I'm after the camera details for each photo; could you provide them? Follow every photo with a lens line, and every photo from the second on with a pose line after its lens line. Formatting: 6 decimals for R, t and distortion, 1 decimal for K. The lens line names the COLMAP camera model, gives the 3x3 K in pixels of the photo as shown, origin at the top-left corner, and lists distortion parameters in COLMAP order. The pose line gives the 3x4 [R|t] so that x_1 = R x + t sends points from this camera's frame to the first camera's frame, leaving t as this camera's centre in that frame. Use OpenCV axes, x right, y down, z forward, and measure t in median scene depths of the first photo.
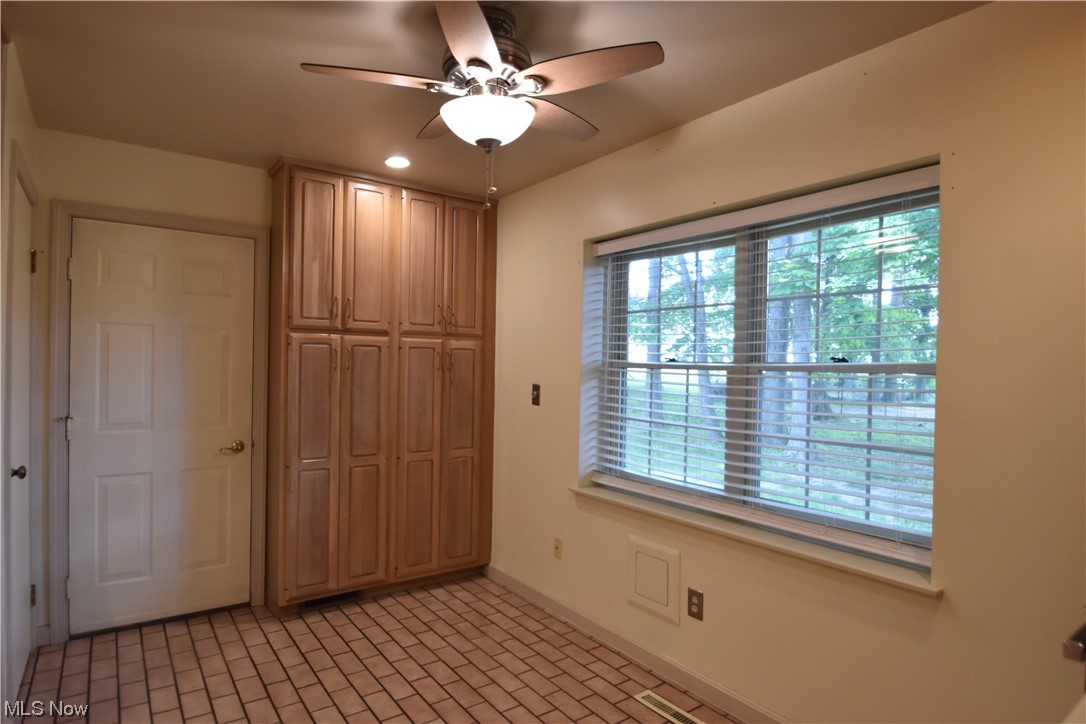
lens RADIAL K [[598.7, 0, 549.1], [0, 598.7, 367.5], [0, 0, 1]] dist [-0.011453, -0.005264]
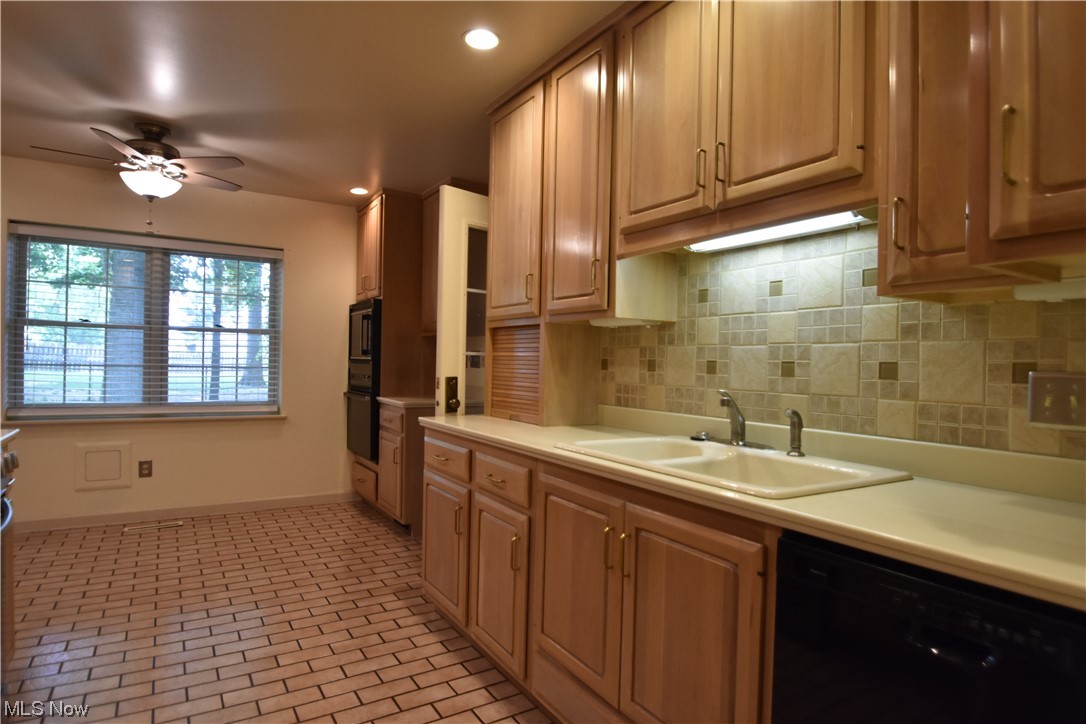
lens RADIAL K [[598.7, 0, 541.6], [0, 598.7, 365.3], [0, 0, 1]] dist [-0.011453, -0.005264]
pose [[0.071538, -0.024060, 0.997148, -1.324967], [-0.017872, 0.999518, 0.025400, 0.045842], [-0.997278, -0.019638, 0.071073, -0.215262]]
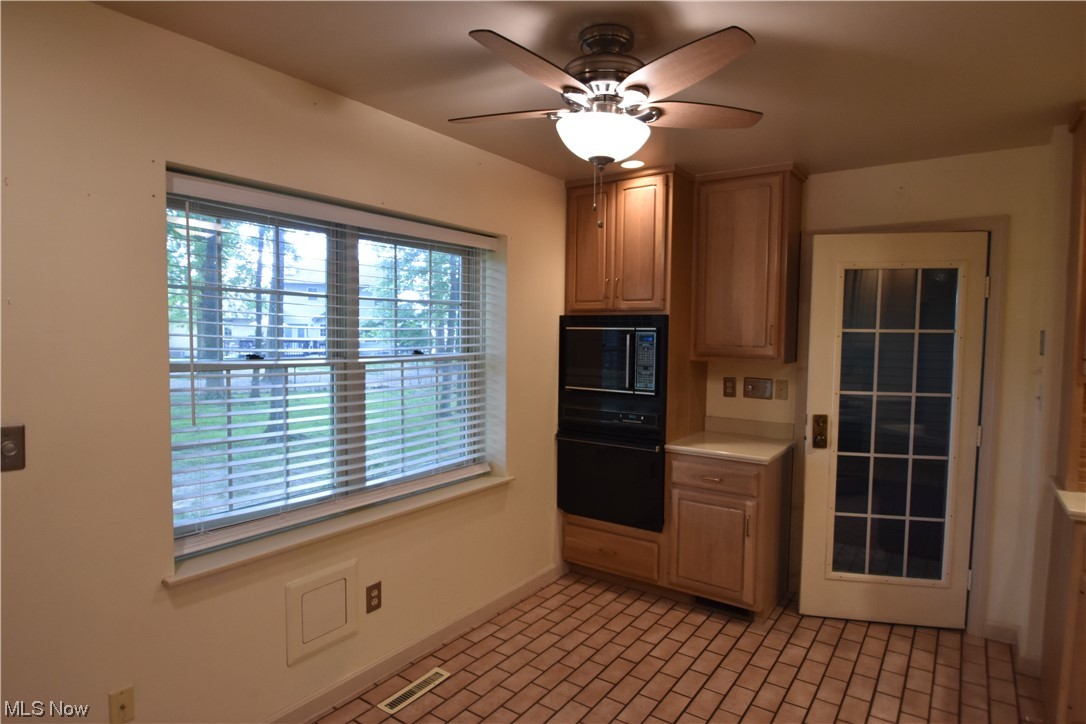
lens RADIAL K [[598.7, 0, 549.5], [0, 598.7, 363.7], [0, 0, 1]] dist [-0.011453, -0.005264]
pose [[-0.290774, -0.043274, 0.955813, -0.786650], [0.006172, 0.998871, 0.047101, -0.042382], [-0.956772, 0.019594, -0.290179, 1.001168]]
